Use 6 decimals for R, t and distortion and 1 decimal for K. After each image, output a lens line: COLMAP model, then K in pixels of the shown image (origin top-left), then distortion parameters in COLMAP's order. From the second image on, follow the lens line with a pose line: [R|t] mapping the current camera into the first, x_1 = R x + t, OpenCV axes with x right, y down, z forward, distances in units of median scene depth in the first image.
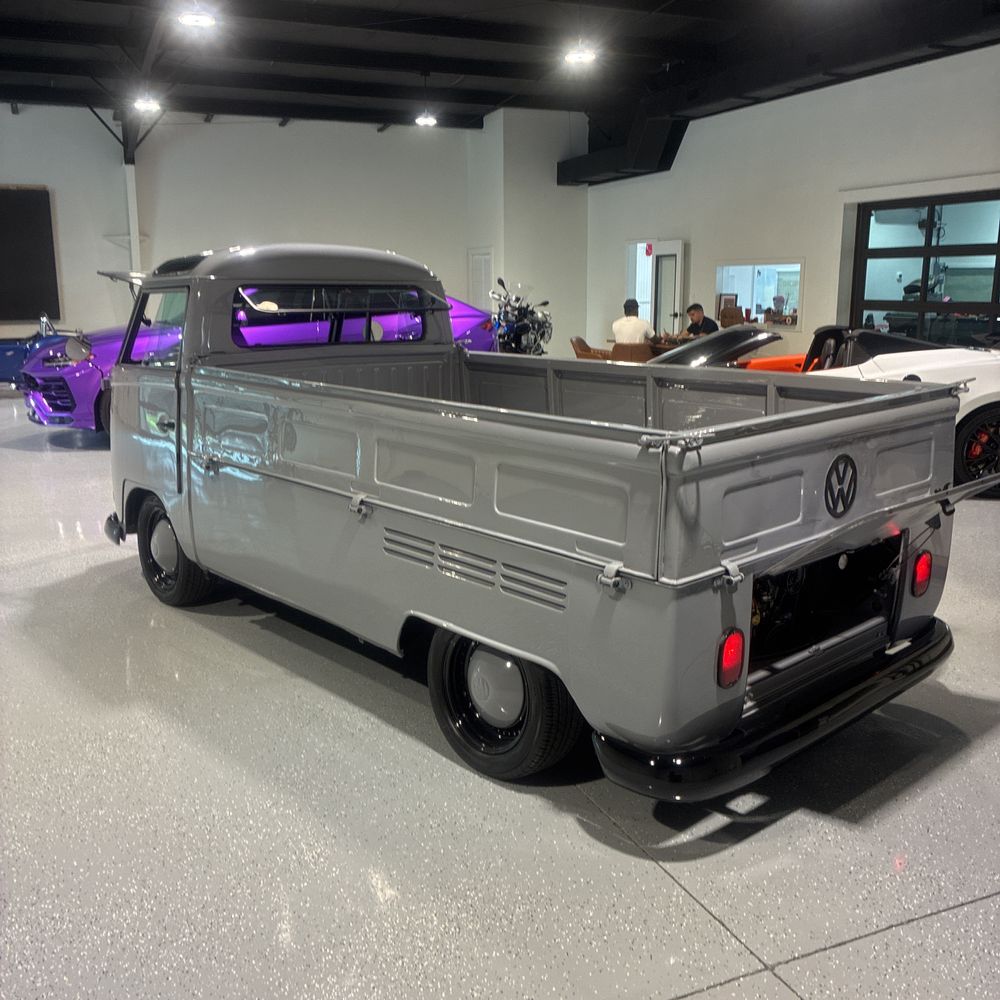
lens RADIAL K [[1003.8, 0, 500.0], [0, 1003.8, 500.0], [0, 0, 1]] dist [0.030820, -0.019346]
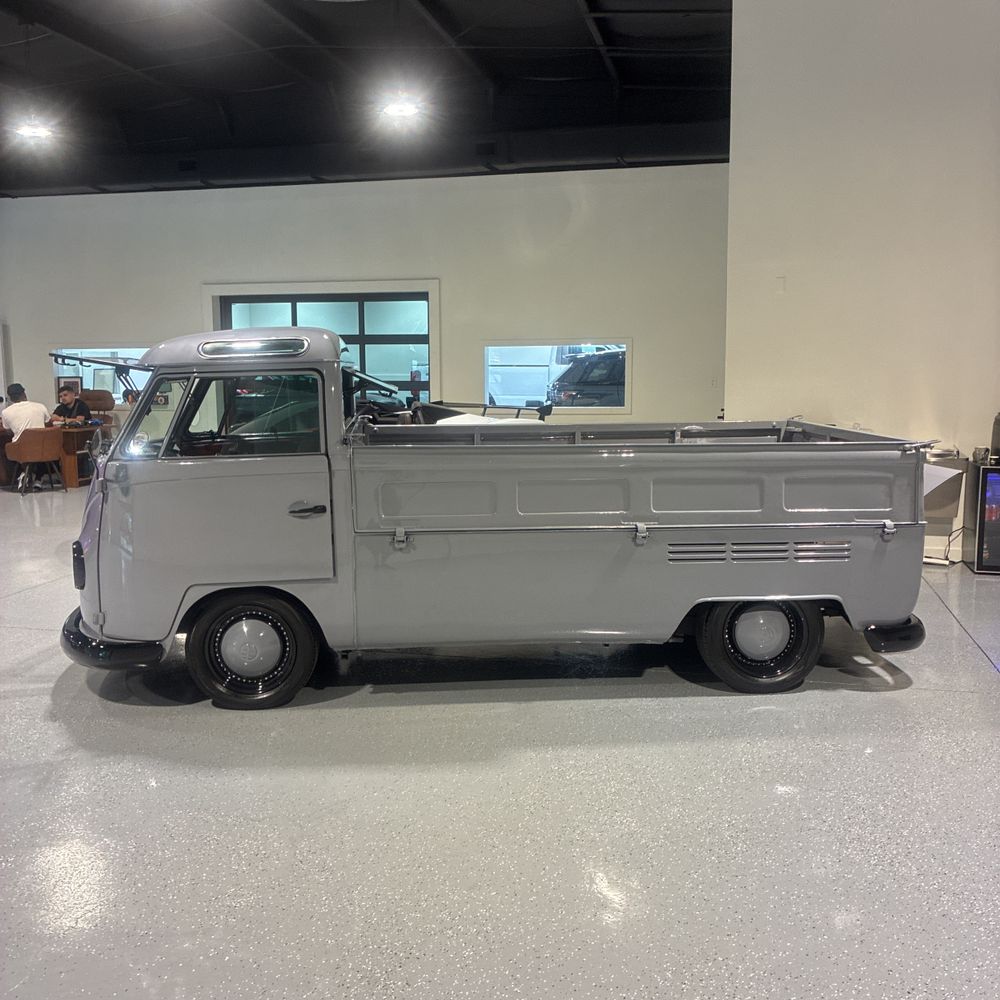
lens RADIAL K [[1003.8, 0, 500.0], [0, 1003.8, 500.0], [0, 0, 1]] dist [0.030820, -0.019346]
pose [[0.608922, -0.109618, 0.785620, -1.116045], [0.171768, 0.985128, 0.004321, -0.064225], [-0.774410, 0.132313, 0.618695, 0.287165]]
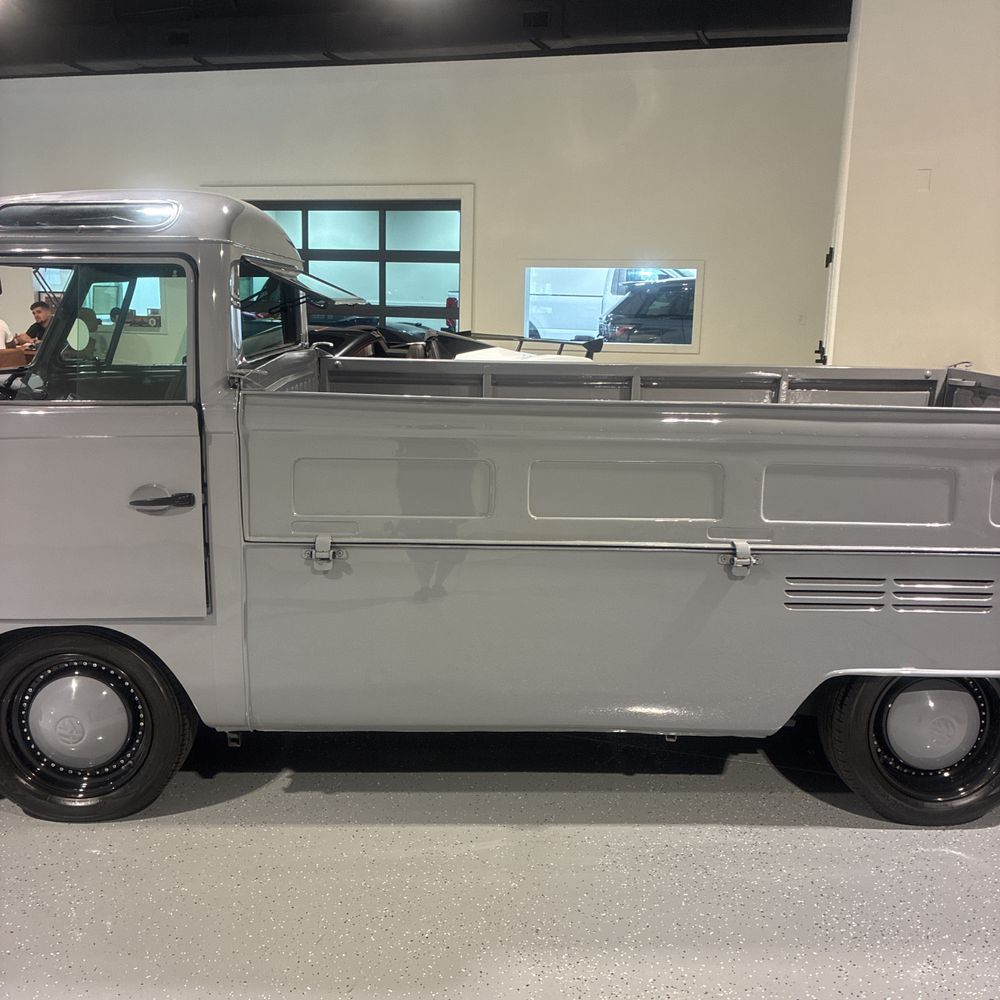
lens RADIAL K [[1009.6, 0, 501.7], [0, 1009.6, 507.0], [0, 0, 1]] dist [0.012775, 0.010641]
pose [[0.648776, -0.139324, 0.748117, -0.719987], [0.137880, 0.988347, 0.064492, -0.092322], [-0.748384, 0.061310, 0.660426, 0.551269]]
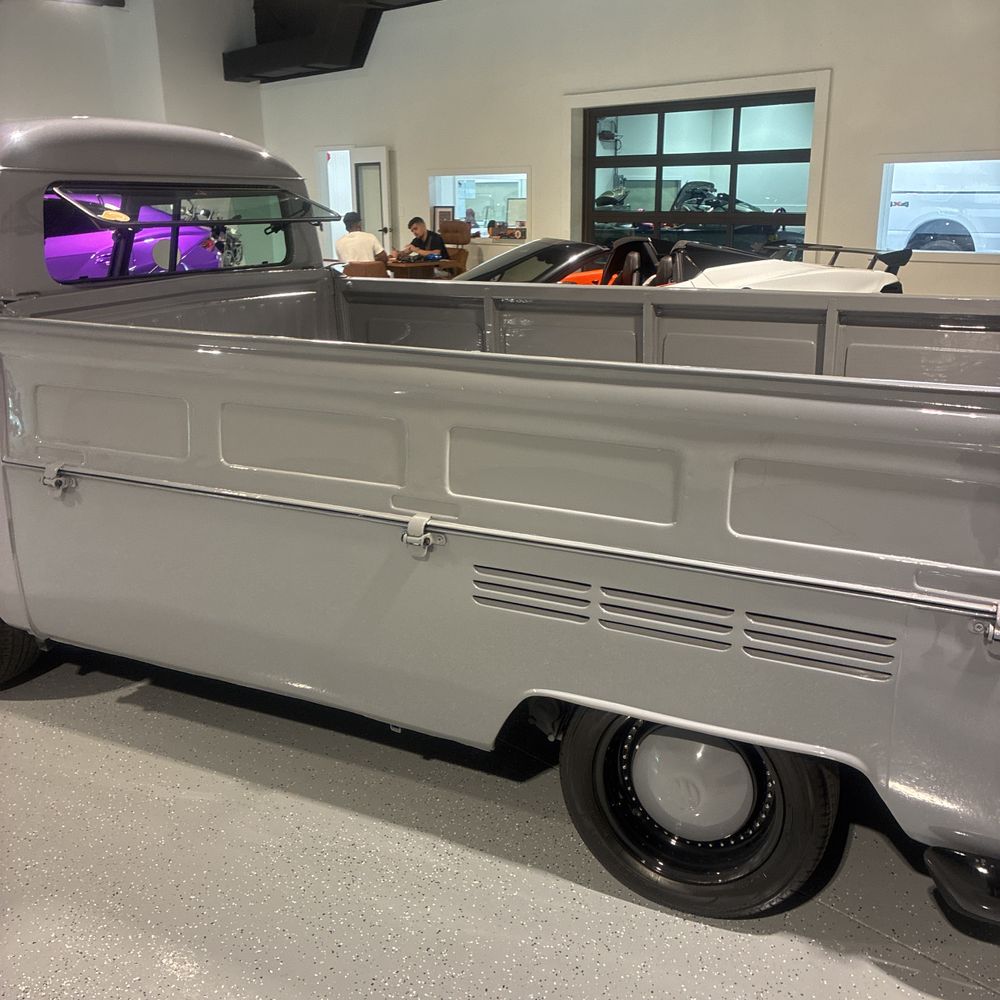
lens RADIAL K [[1007.7, 0, 513.5], [0, 1007.7, 496.9], [0, 0, 1]] dist [0.016499, -0.000738]
pose [[0.928494, -0.109437, 0.354854, -0.268833], [0.082688, 0.992527, 0.089738, -0.060338], [-0.362023, -0.053979, 0.930605, 0.343830]]
